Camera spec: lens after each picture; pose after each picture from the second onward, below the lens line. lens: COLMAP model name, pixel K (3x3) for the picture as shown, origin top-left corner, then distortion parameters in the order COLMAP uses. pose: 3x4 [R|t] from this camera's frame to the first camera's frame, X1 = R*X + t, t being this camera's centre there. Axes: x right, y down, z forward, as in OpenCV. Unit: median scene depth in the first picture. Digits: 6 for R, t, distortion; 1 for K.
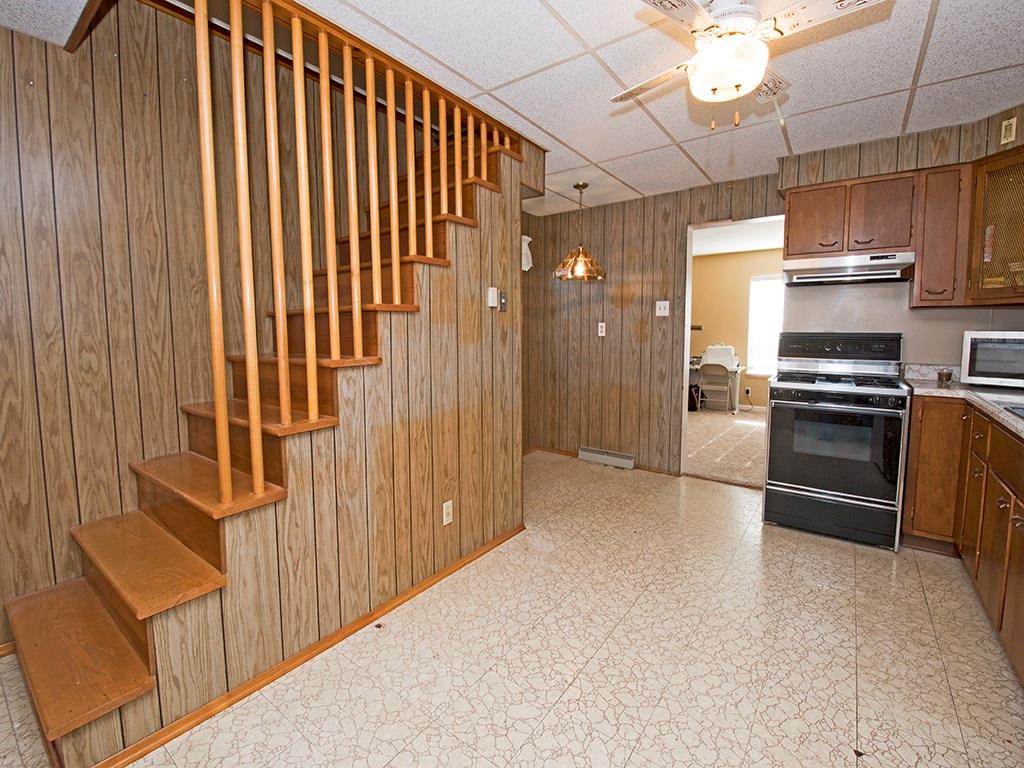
lens RADIAL K [[448.4, 0, 527.2], [0, 448.4, 367.7], [0, 0, 1]] dist [0.006288, -0.013942]
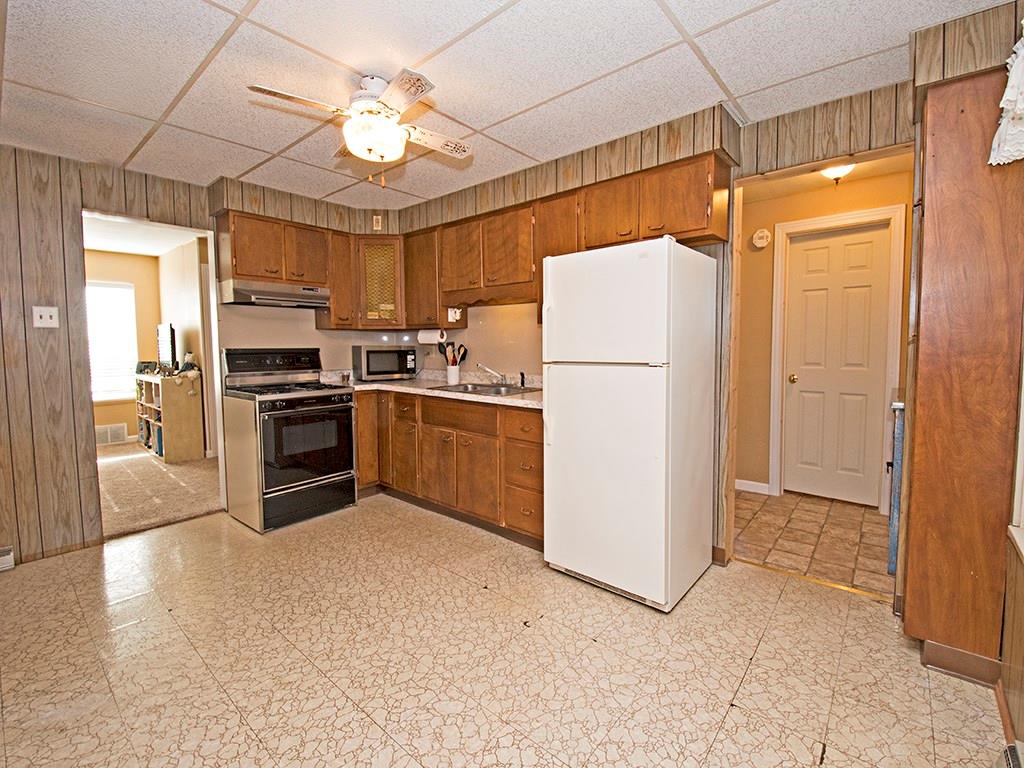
lens RADIAL K [[448.4, 0, 527.2], [0, 448.4, 367.7], [0, 0, 1]] dist [0.006288, -0.013942]
pose [[0.066841, -0.056224, 0.996178, -0.516243], [0.089745, 0.994703, 0.050119, -0.033865], [-0.993719, 0.086052, 0.071533, 0.344089]]
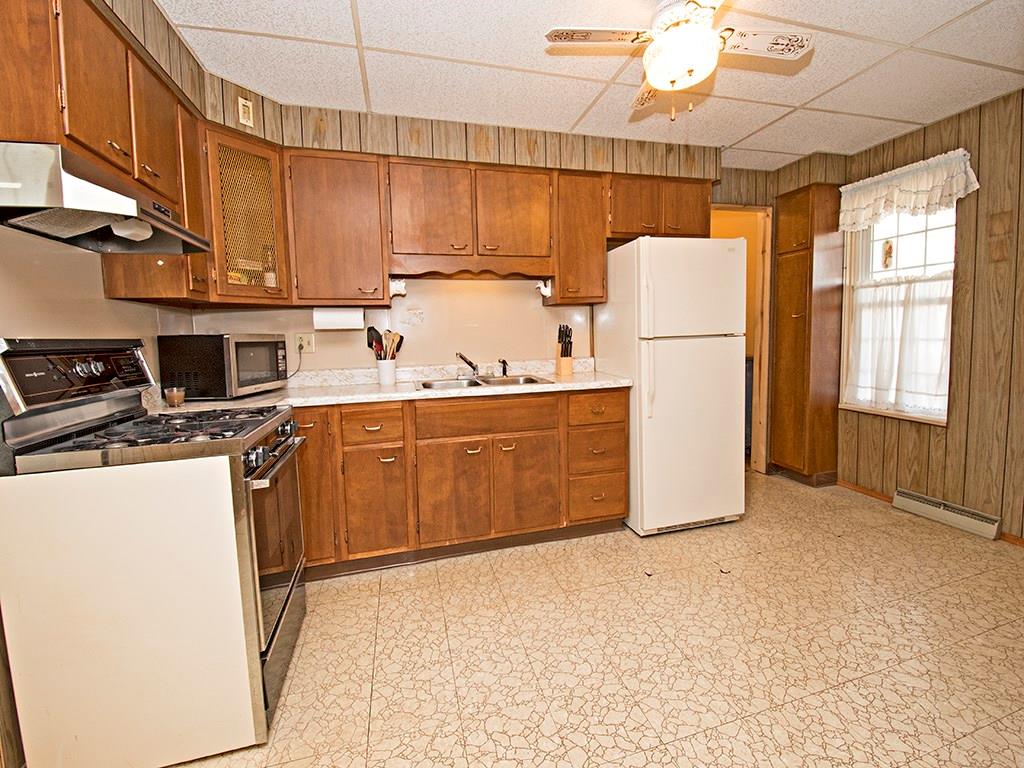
lens RADIAL K [[448.4, 0, 534.1], [0, 448.4, 368.5], [0, 0, 1]] dist [0.002345, -0.012875]
pose [[-0.786516, -0.024635, 0.617078, 0.038661], [0.080823, 0.986504, 0.142399, -0.091071], [-0.612258, 0.161873, -0.773911, 1.326206]]
